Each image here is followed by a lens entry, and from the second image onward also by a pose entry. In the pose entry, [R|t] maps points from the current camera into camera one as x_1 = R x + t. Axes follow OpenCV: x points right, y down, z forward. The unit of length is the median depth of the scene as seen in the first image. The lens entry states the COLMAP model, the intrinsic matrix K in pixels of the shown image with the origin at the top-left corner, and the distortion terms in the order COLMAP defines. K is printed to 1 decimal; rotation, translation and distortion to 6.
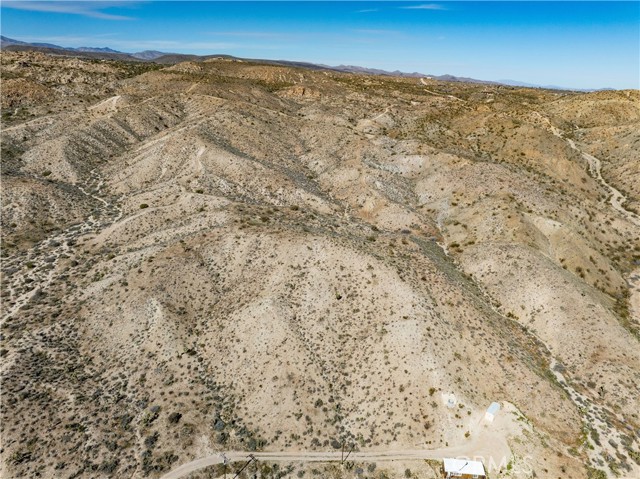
lens RADIAL K [[452.4, 0, 321.1], [0, 452.4, 240.7], [0, 0, 1]] dist [-0.055181, 0.025210]
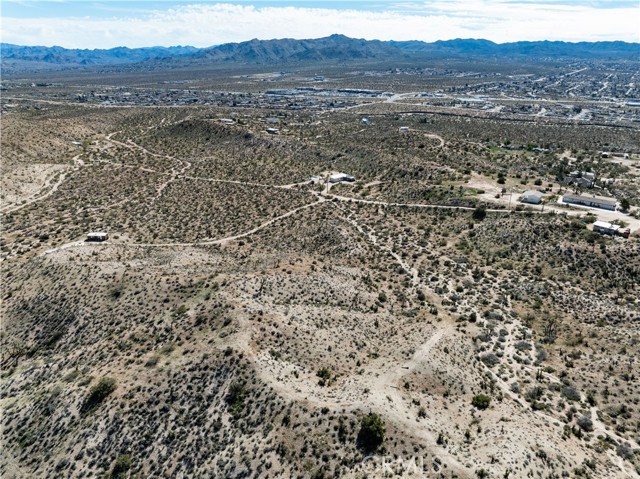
lens RADIAL K [[452.4, 0, 321.1], [0, 452.4, 240.7], [0, 0, 1]] dist [-0.055181, 0.025210]
pose [[-0.989675, 0.002577, -0.143309, -0.263905], [-0.095032, 0.736682, 0.669529, -0.614829], [0.107298, 0.676235, -0.728831, 1.630633]]
